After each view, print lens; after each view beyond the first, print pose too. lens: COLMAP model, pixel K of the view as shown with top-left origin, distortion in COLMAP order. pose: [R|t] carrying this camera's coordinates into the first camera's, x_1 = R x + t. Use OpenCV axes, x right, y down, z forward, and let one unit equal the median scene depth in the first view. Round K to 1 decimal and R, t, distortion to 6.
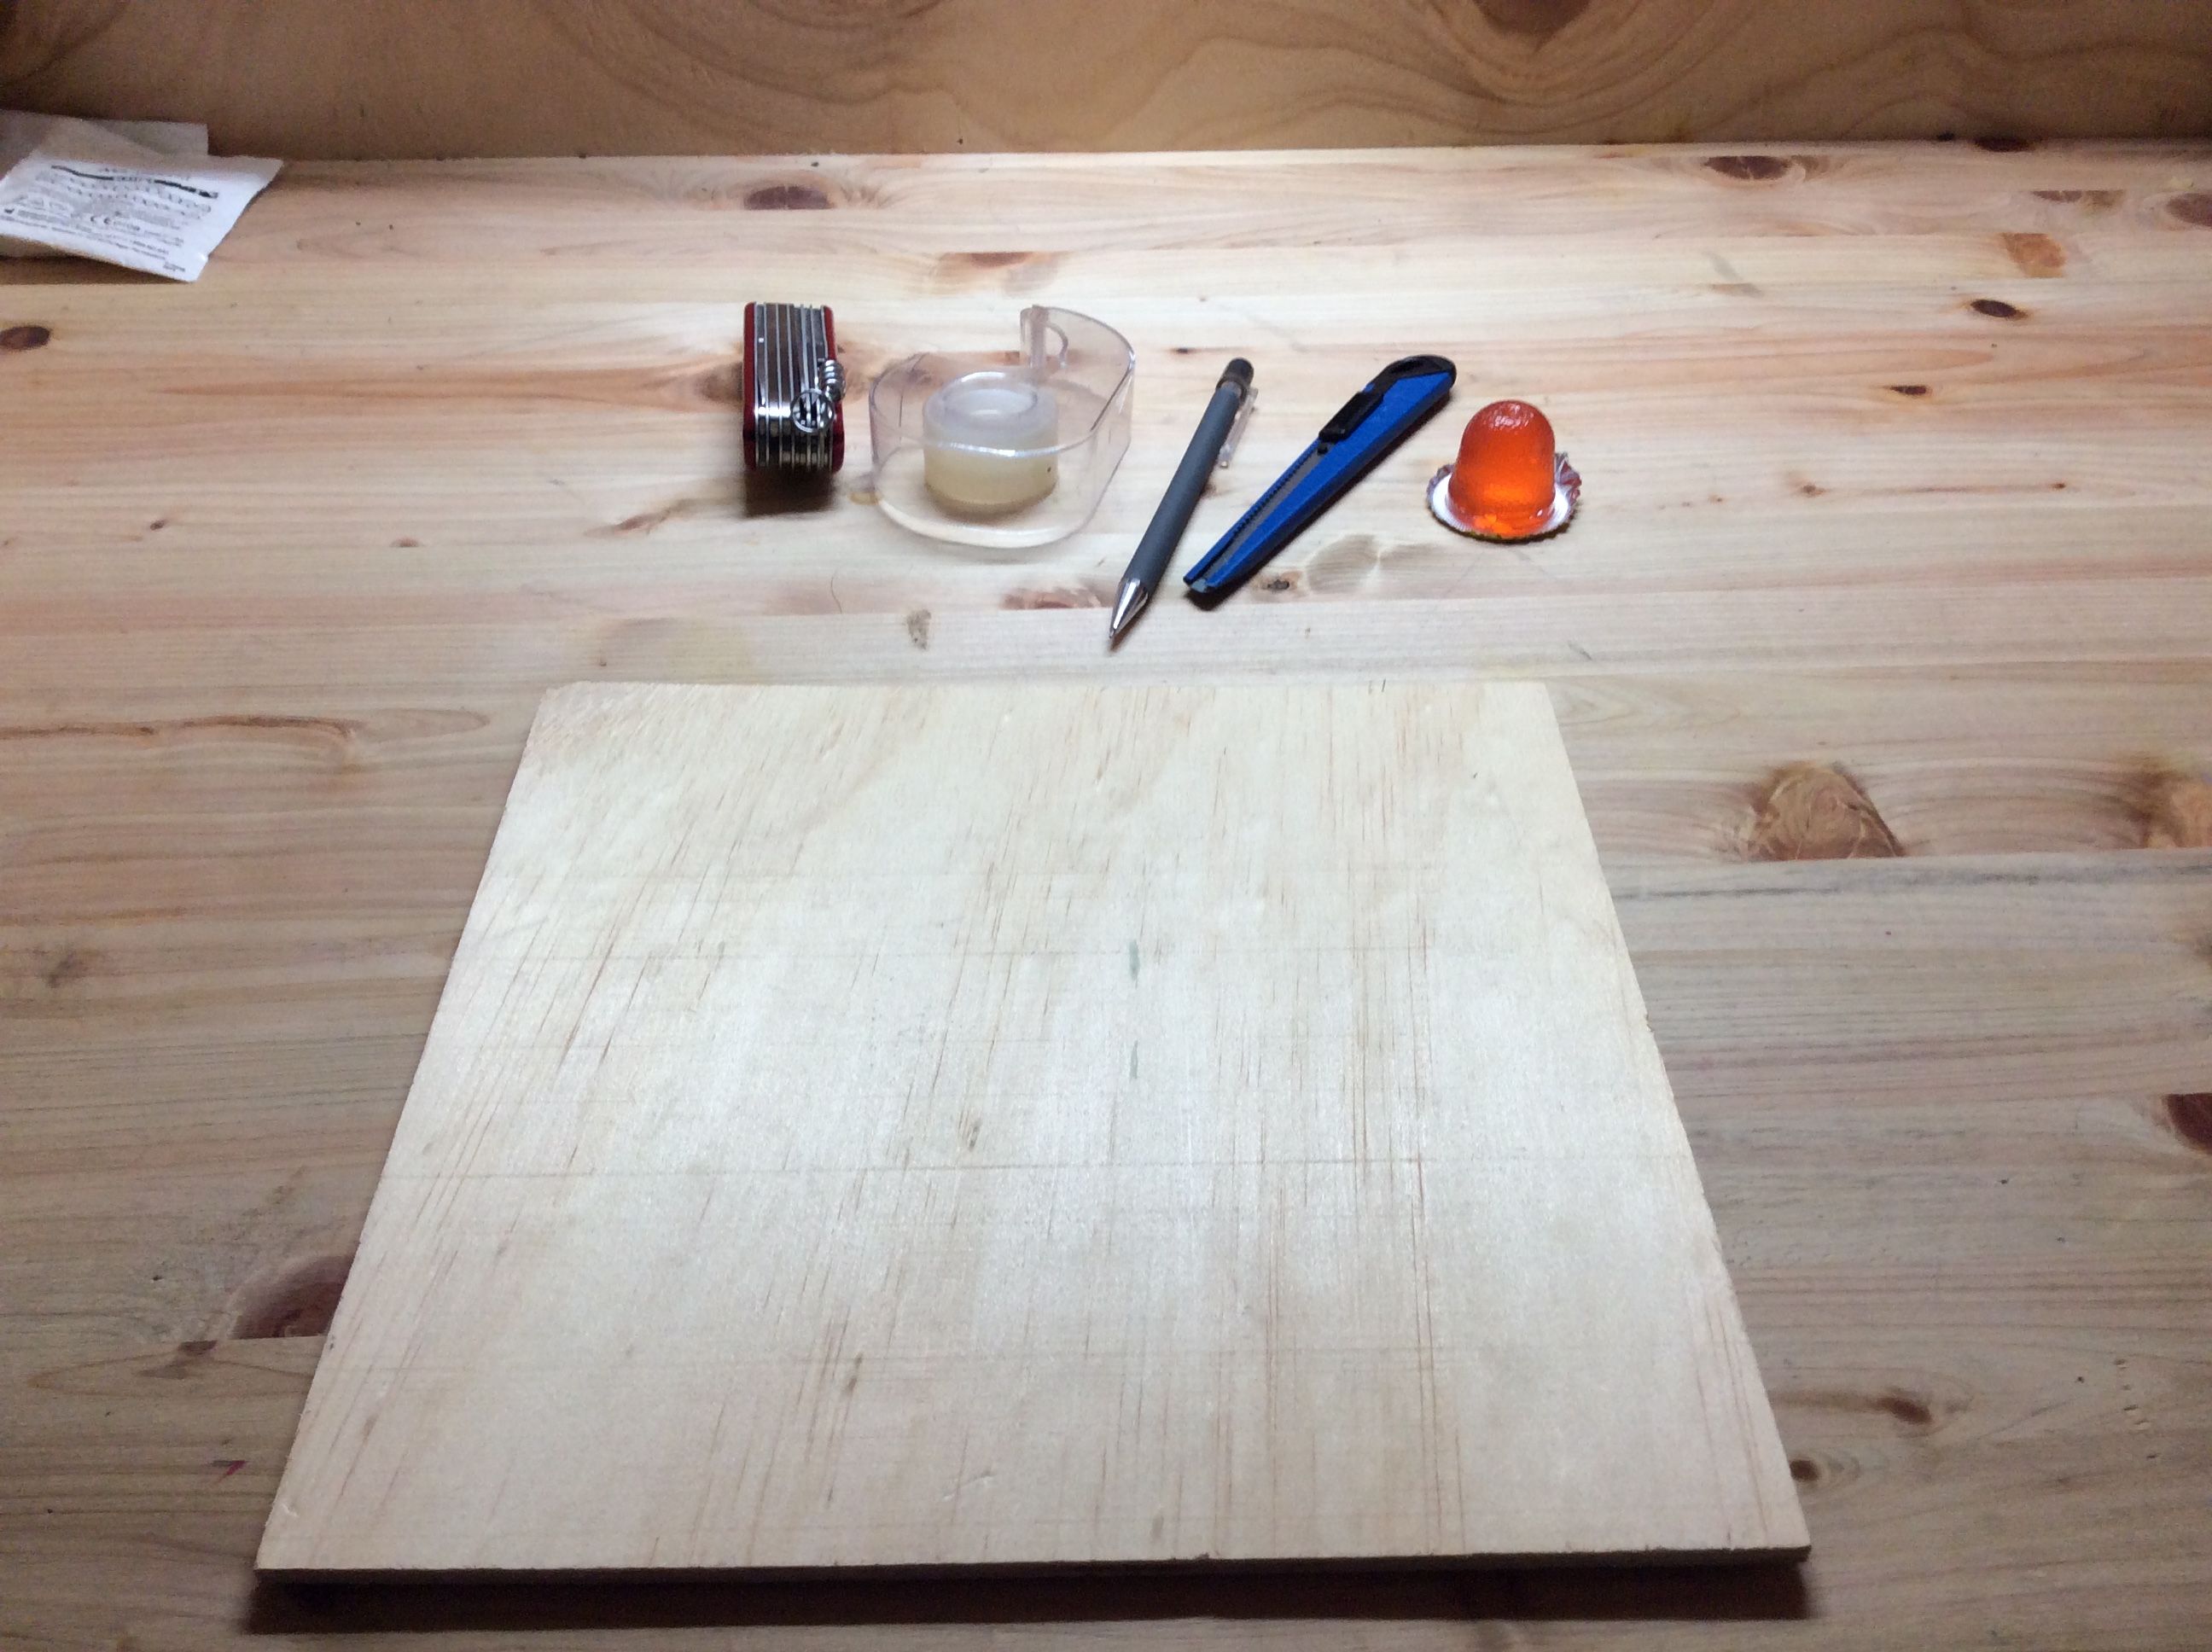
lens RADIAL K [[1604.9, 0, 1106.0], [0, 1604.9, 826.0], [0, 0, 1]] dist [-0.000708, -0.087823]
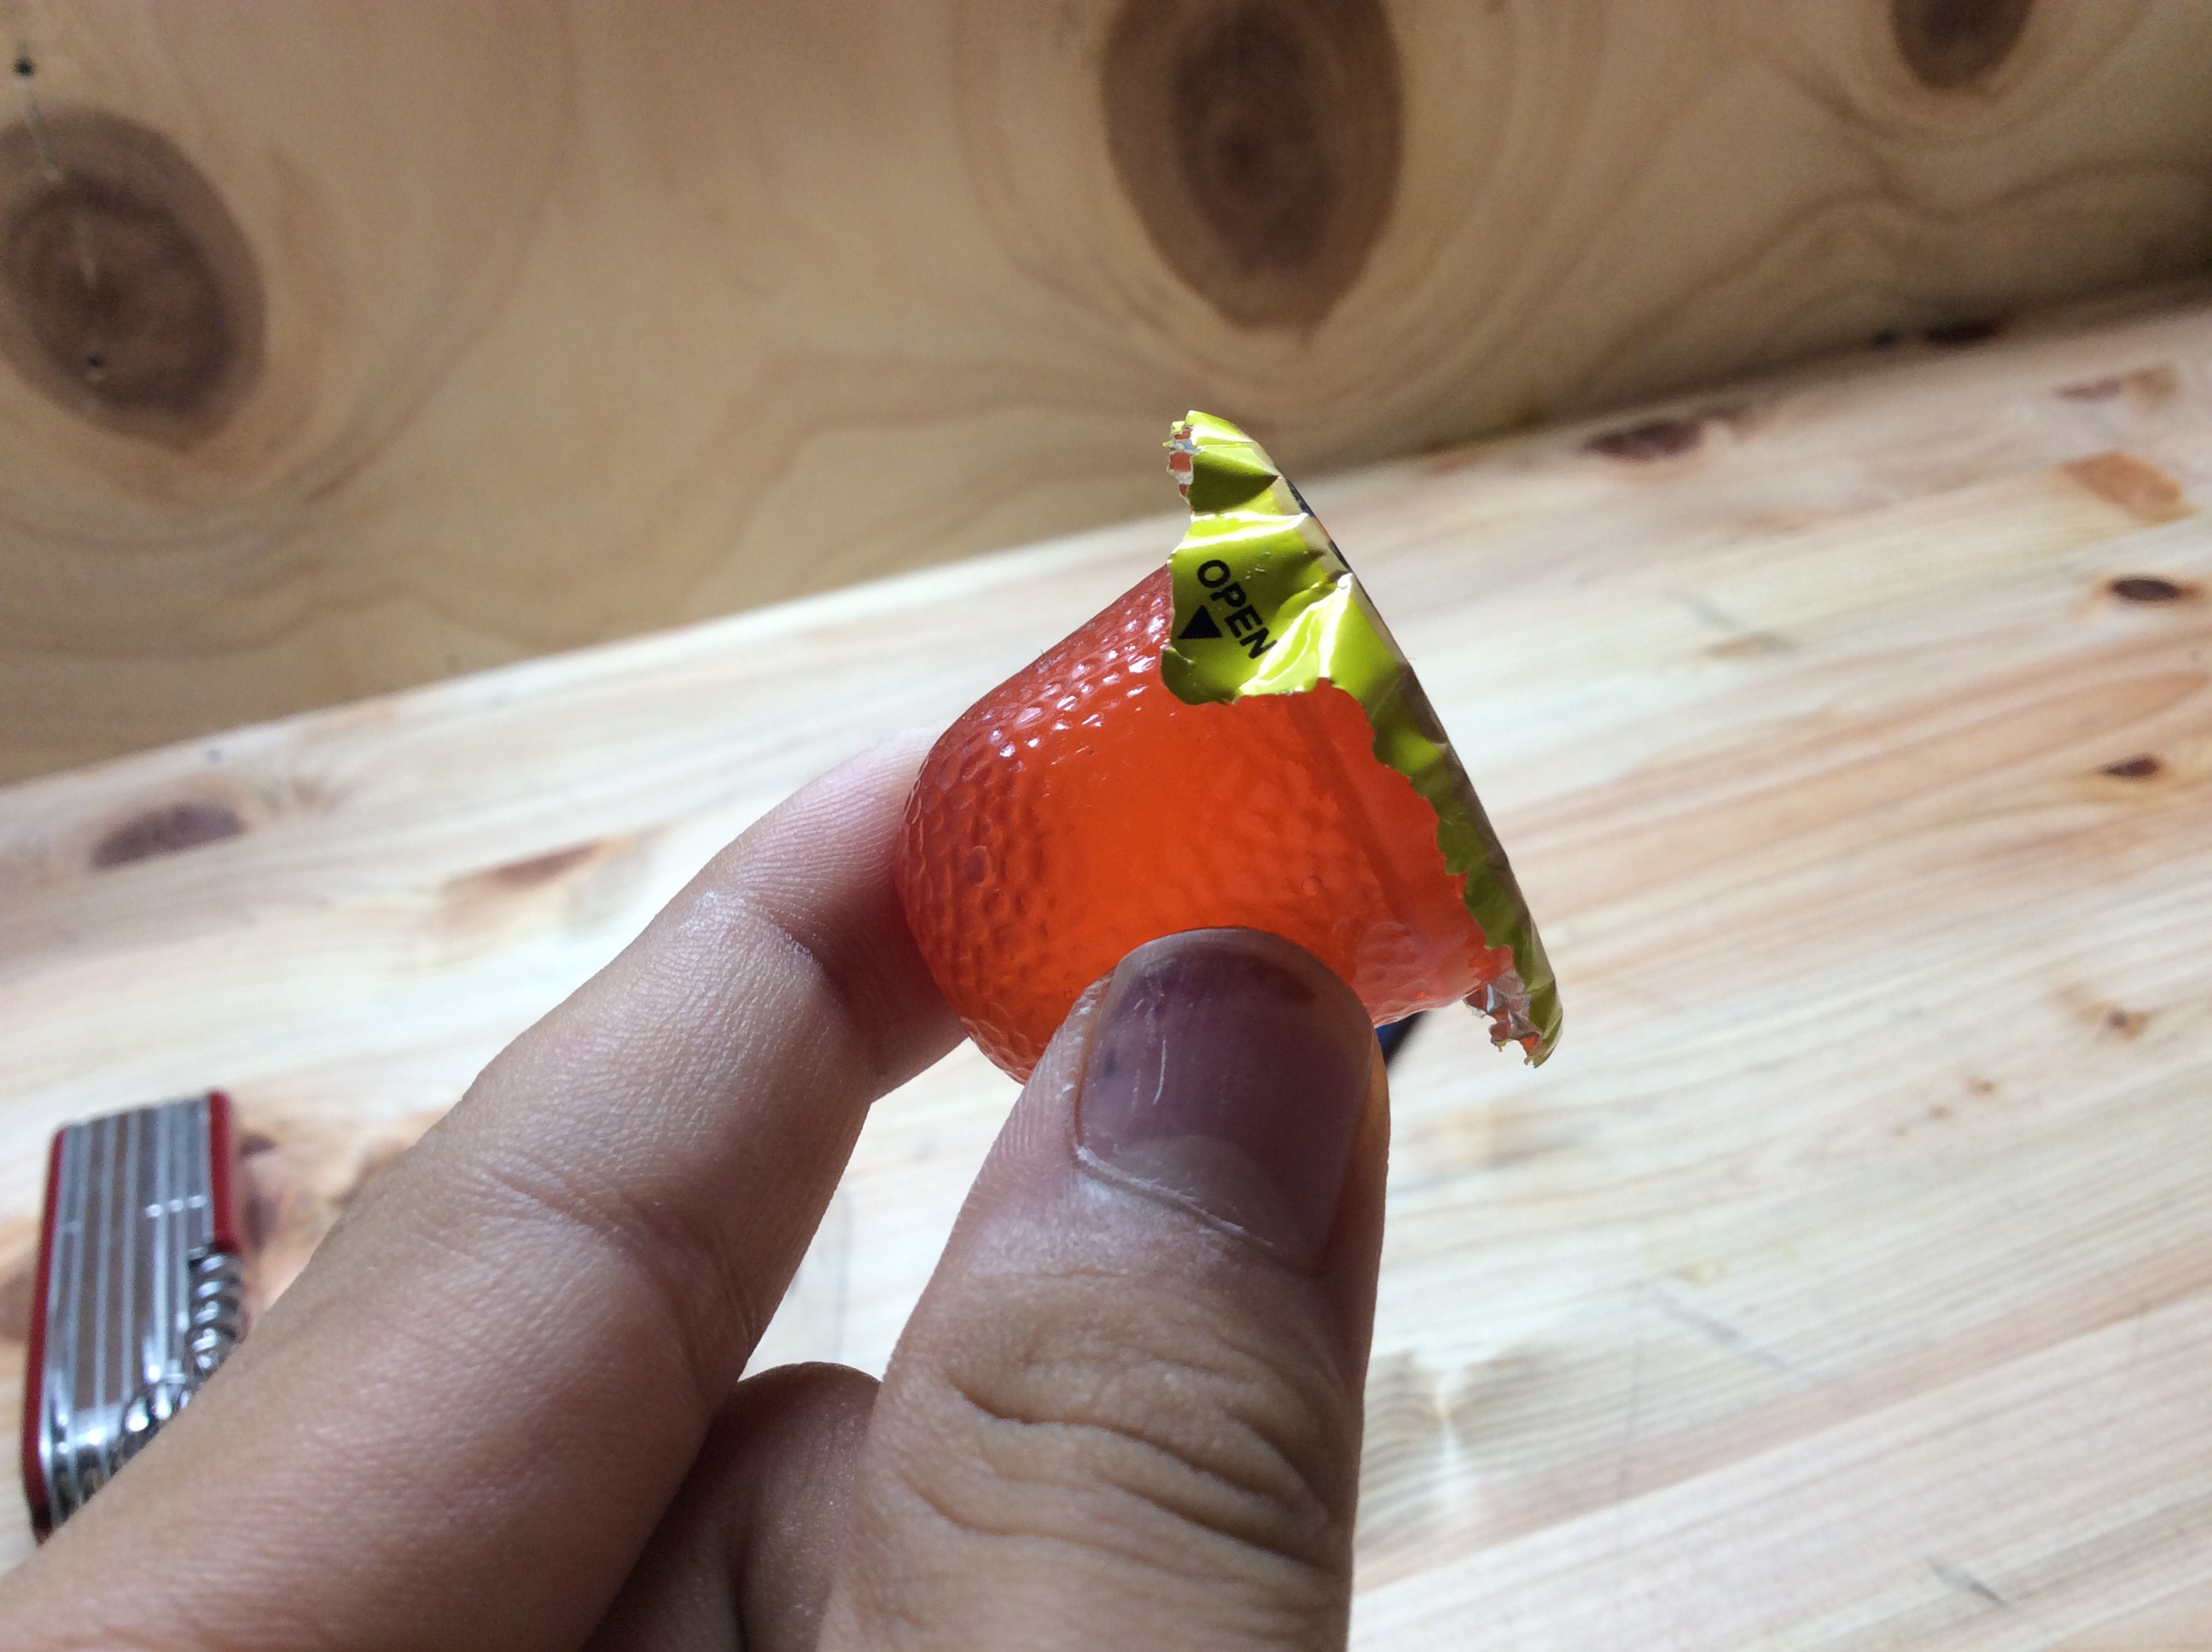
lens RADIAL K [[1604.9, 0, 1106.0], [0, 1604.9, 826.0], [0, 0, 1]] dist [-0.000708, -0.087823]
pose [[0.953375, -0.241873, 0.180479, 0.025708], [0.268075, 0.953411, -0.138361, -0.253557], [-0.138605, 0.180292, 0.973799, 0.443346]]
